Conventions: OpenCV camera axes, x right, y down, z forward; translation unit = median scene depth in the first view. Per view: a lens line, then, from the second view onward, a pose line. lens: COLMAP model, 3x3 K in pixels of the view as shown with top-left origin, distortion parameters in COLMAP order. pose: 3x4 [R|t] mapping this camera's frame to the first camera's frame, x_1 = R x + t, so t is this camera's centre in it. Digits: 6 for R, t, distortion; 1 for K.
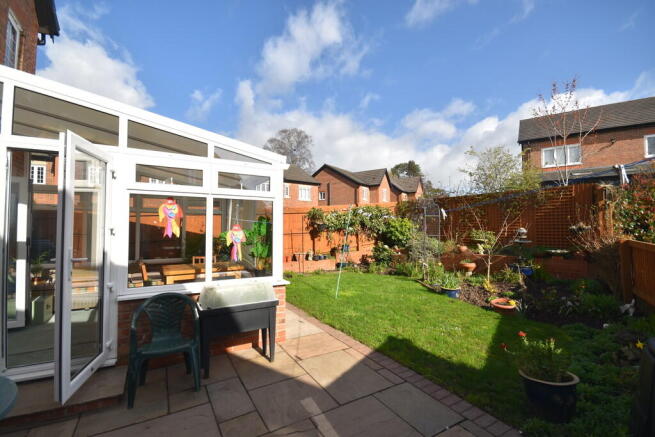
lens RADIAL K [[288.1, 0, 326.0], [0, 288.1, 221.7], [0, 0, 1]] dist [0.000677, -0.006122]
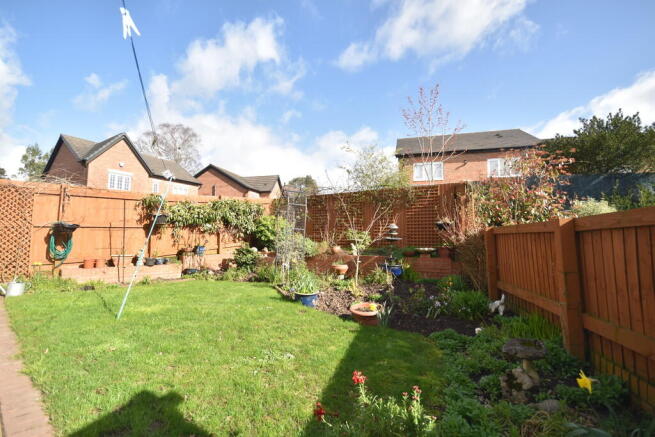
lens RADIAL K [[288.1, 0, 326.0], [0, 288.1, 221.7], [0, 0, 1]] dist [0.000677, -0.006122]
pose [[0.939929, 0.038935, 0.339142, 0.138505], [-0.023539, 0.998502, -0.049396, 0.051827], [-0.340557, 0.038446, 0.939438, 0.173559]]
